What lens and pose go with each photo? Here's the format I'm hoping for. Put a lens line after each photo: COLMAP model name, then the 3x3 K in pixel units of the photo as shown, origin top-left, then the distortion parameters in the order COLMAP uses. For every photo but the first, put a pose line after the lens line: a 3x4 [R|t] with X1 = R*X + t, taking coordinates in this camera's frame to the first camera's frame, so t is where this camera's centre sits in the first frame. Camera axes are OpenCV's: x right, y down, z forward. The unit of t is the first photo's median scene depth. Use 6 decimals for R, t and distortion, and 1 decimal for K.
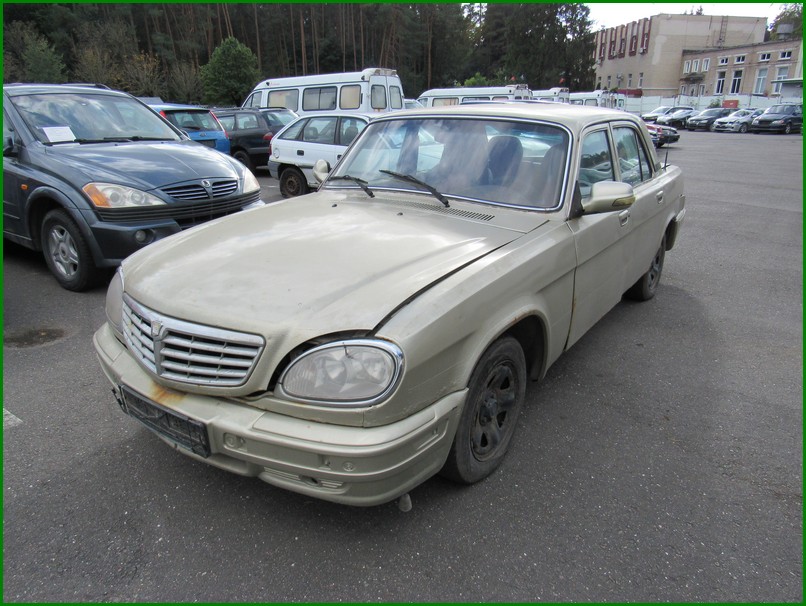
lens RADIAL K [[614.1, 0, 383.9], [0, 614.1, 302.7], [0, 0, 1]] dist [-0.034093, 0.026369]
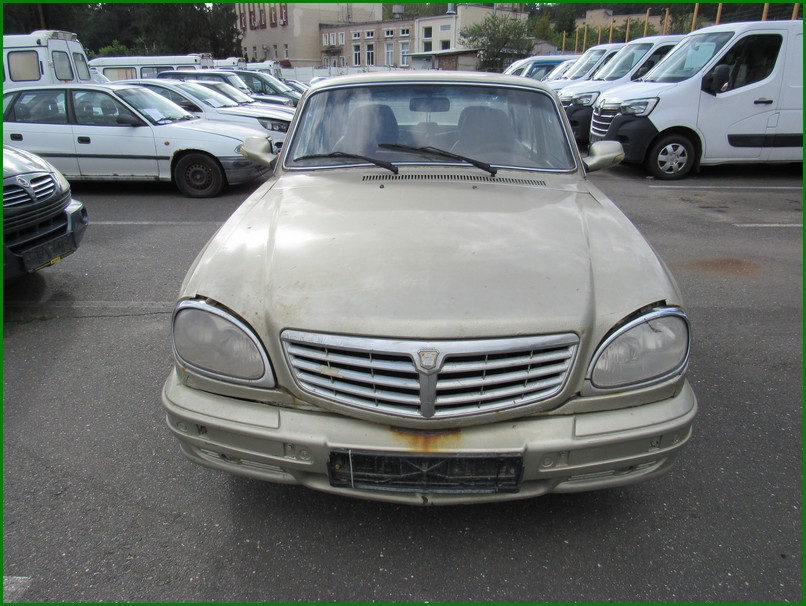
lens RADIAL K [[614.1, 0, 383.9], [0, 614.1, 302.7], [0, 0, 1]] dist [-0.034093, 0.026369]
pose [[0.815662, -0.197964, 0.543605, -0.112149], [0.175363, 0.980028, 0.093769, -0.014870], [-0.551311, 0.018844, 0.834087, 0.052128]]
